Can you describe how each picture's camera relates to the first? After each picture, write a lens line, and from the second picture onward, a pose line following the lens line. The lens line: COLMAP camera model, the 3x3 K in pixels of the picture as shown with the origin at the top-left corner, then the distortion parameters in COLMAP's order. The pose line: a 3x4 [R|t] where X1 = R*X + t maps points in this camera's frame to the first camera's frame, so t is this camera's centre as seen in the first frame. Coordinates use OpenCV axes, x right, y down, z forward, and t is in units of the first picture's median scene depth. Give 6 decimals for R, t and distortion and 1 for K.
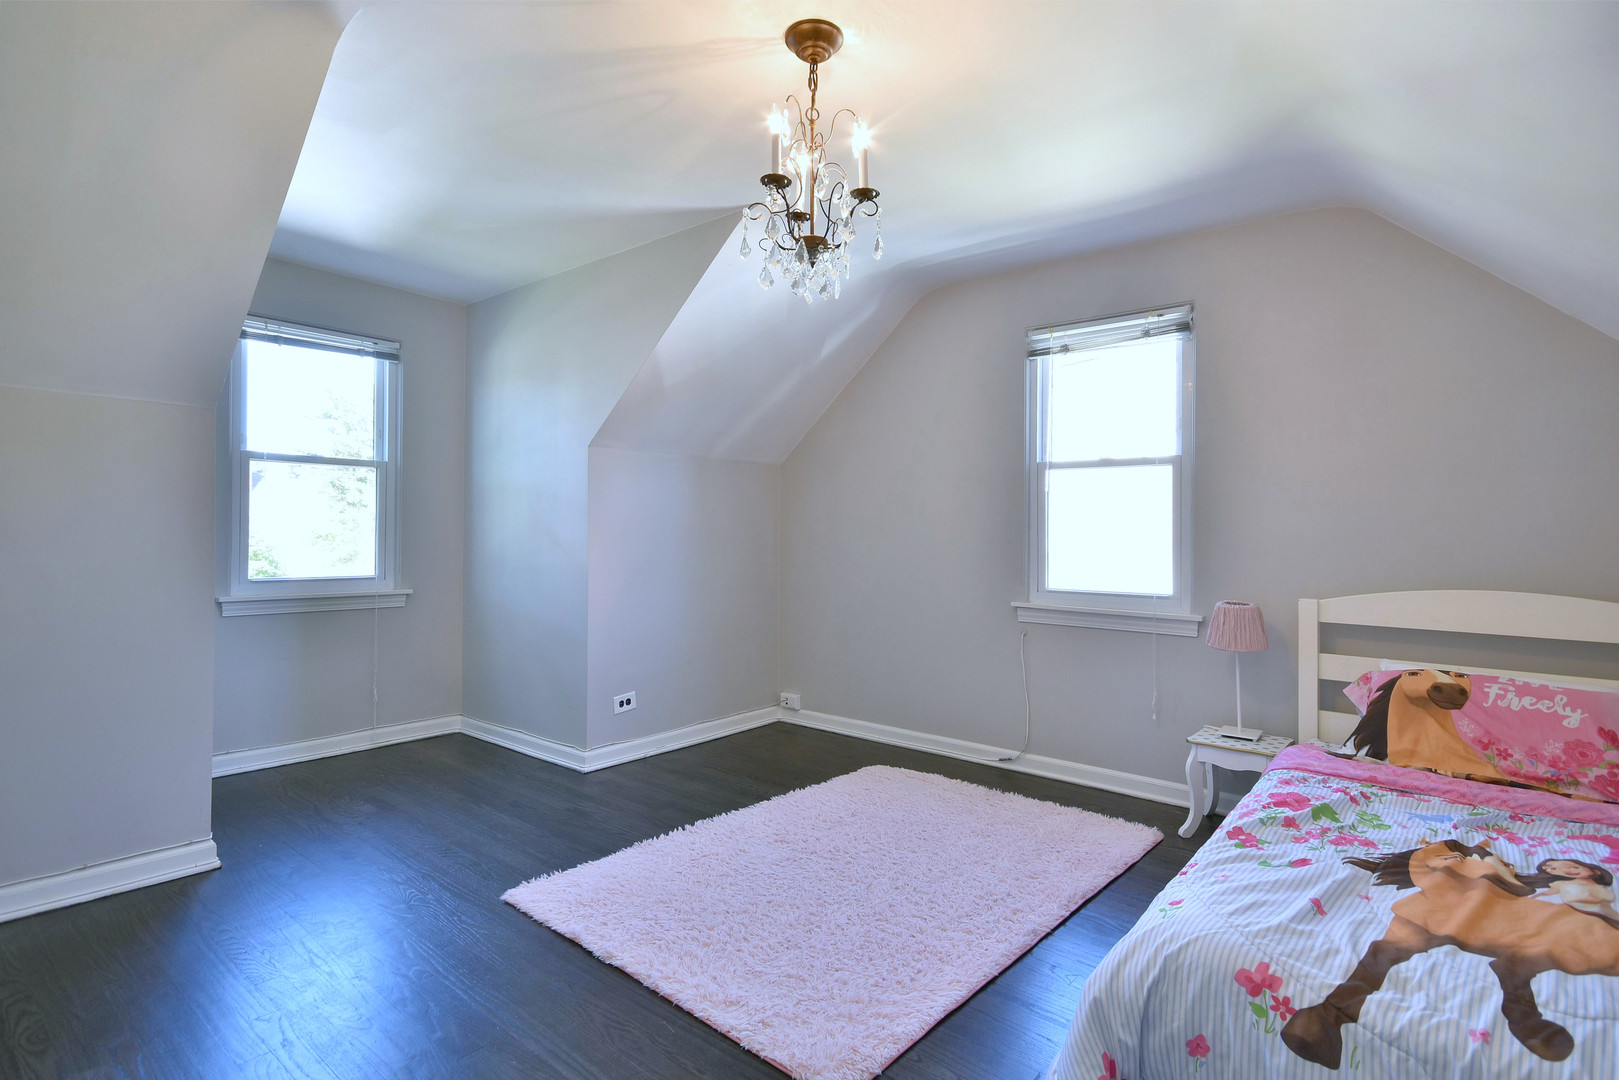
lens RADIAL K [[842.1, 0, 804.8], [0, 842.1, 530.9], [0, 0, 1]] dist [0.017941, -0.005157]
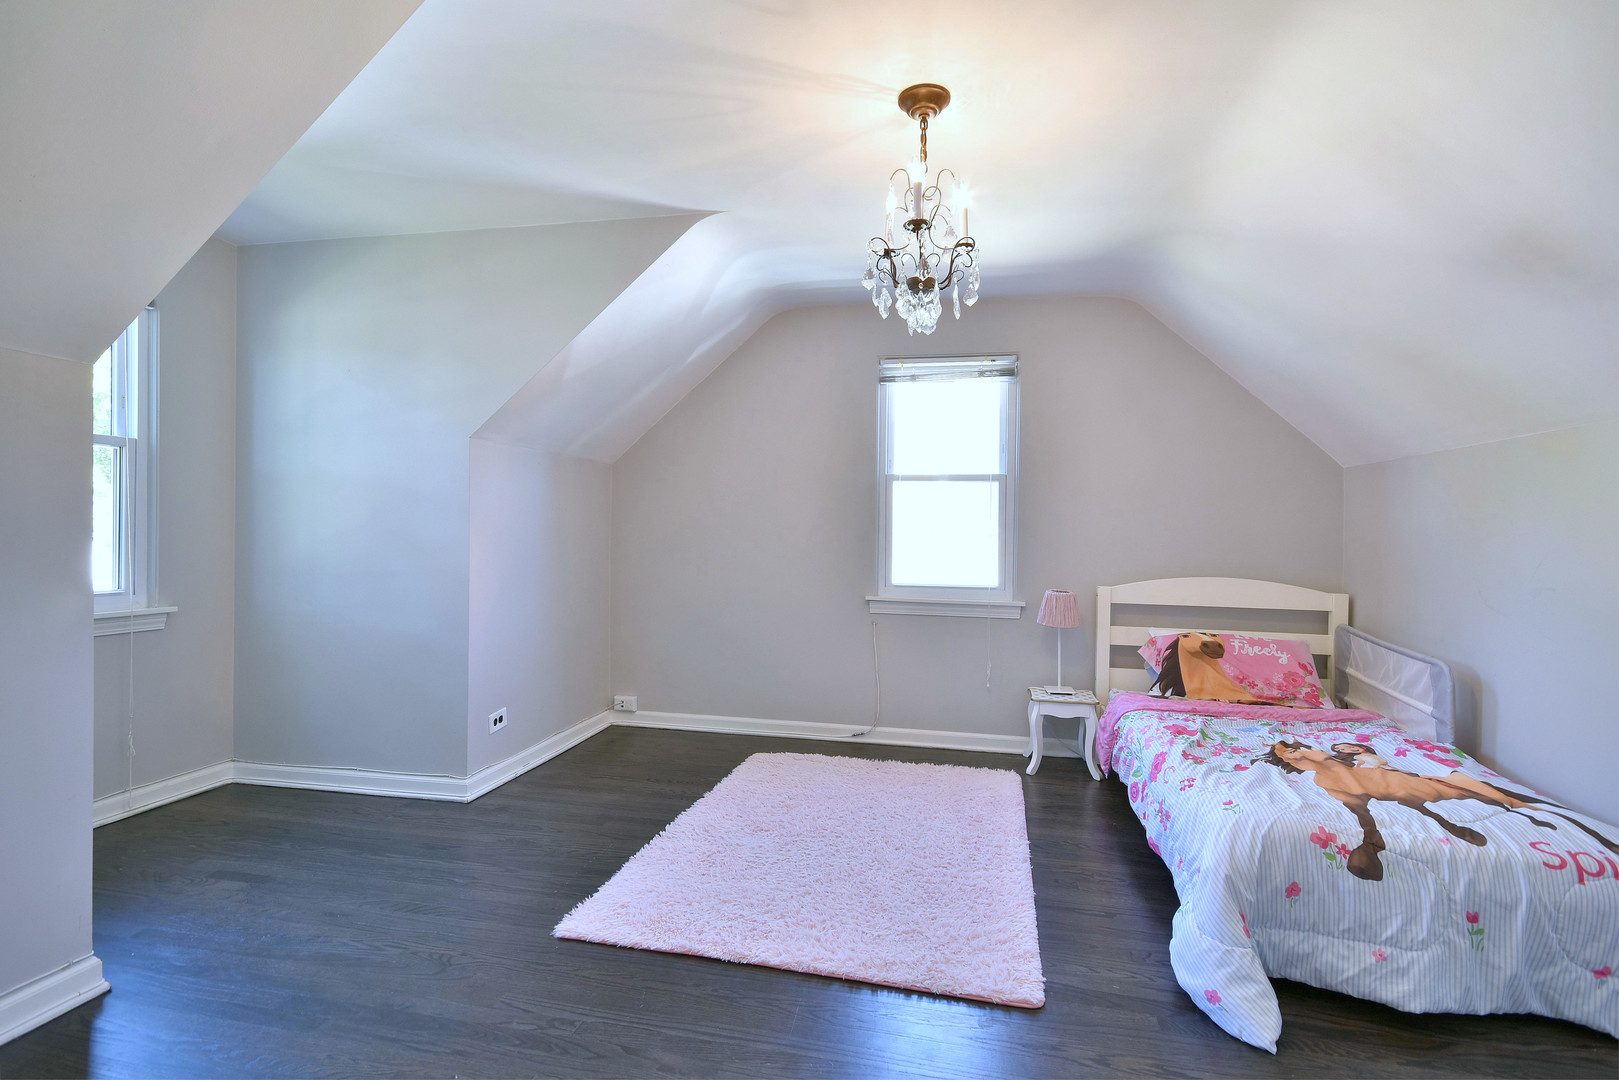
lens RADIAL K [[842.1, 0, 786.8], [0, 842.1, 542.4], [0, 0, 1]] dist [0.017941, -0.005157]
pose [[0.874401, -0.002798, 0.485195, -0.467836], [-0.006961, 0.999808, 0.018311, -0.009819], [-0.485154, -0.019389, 0.874214, 0.065811]]
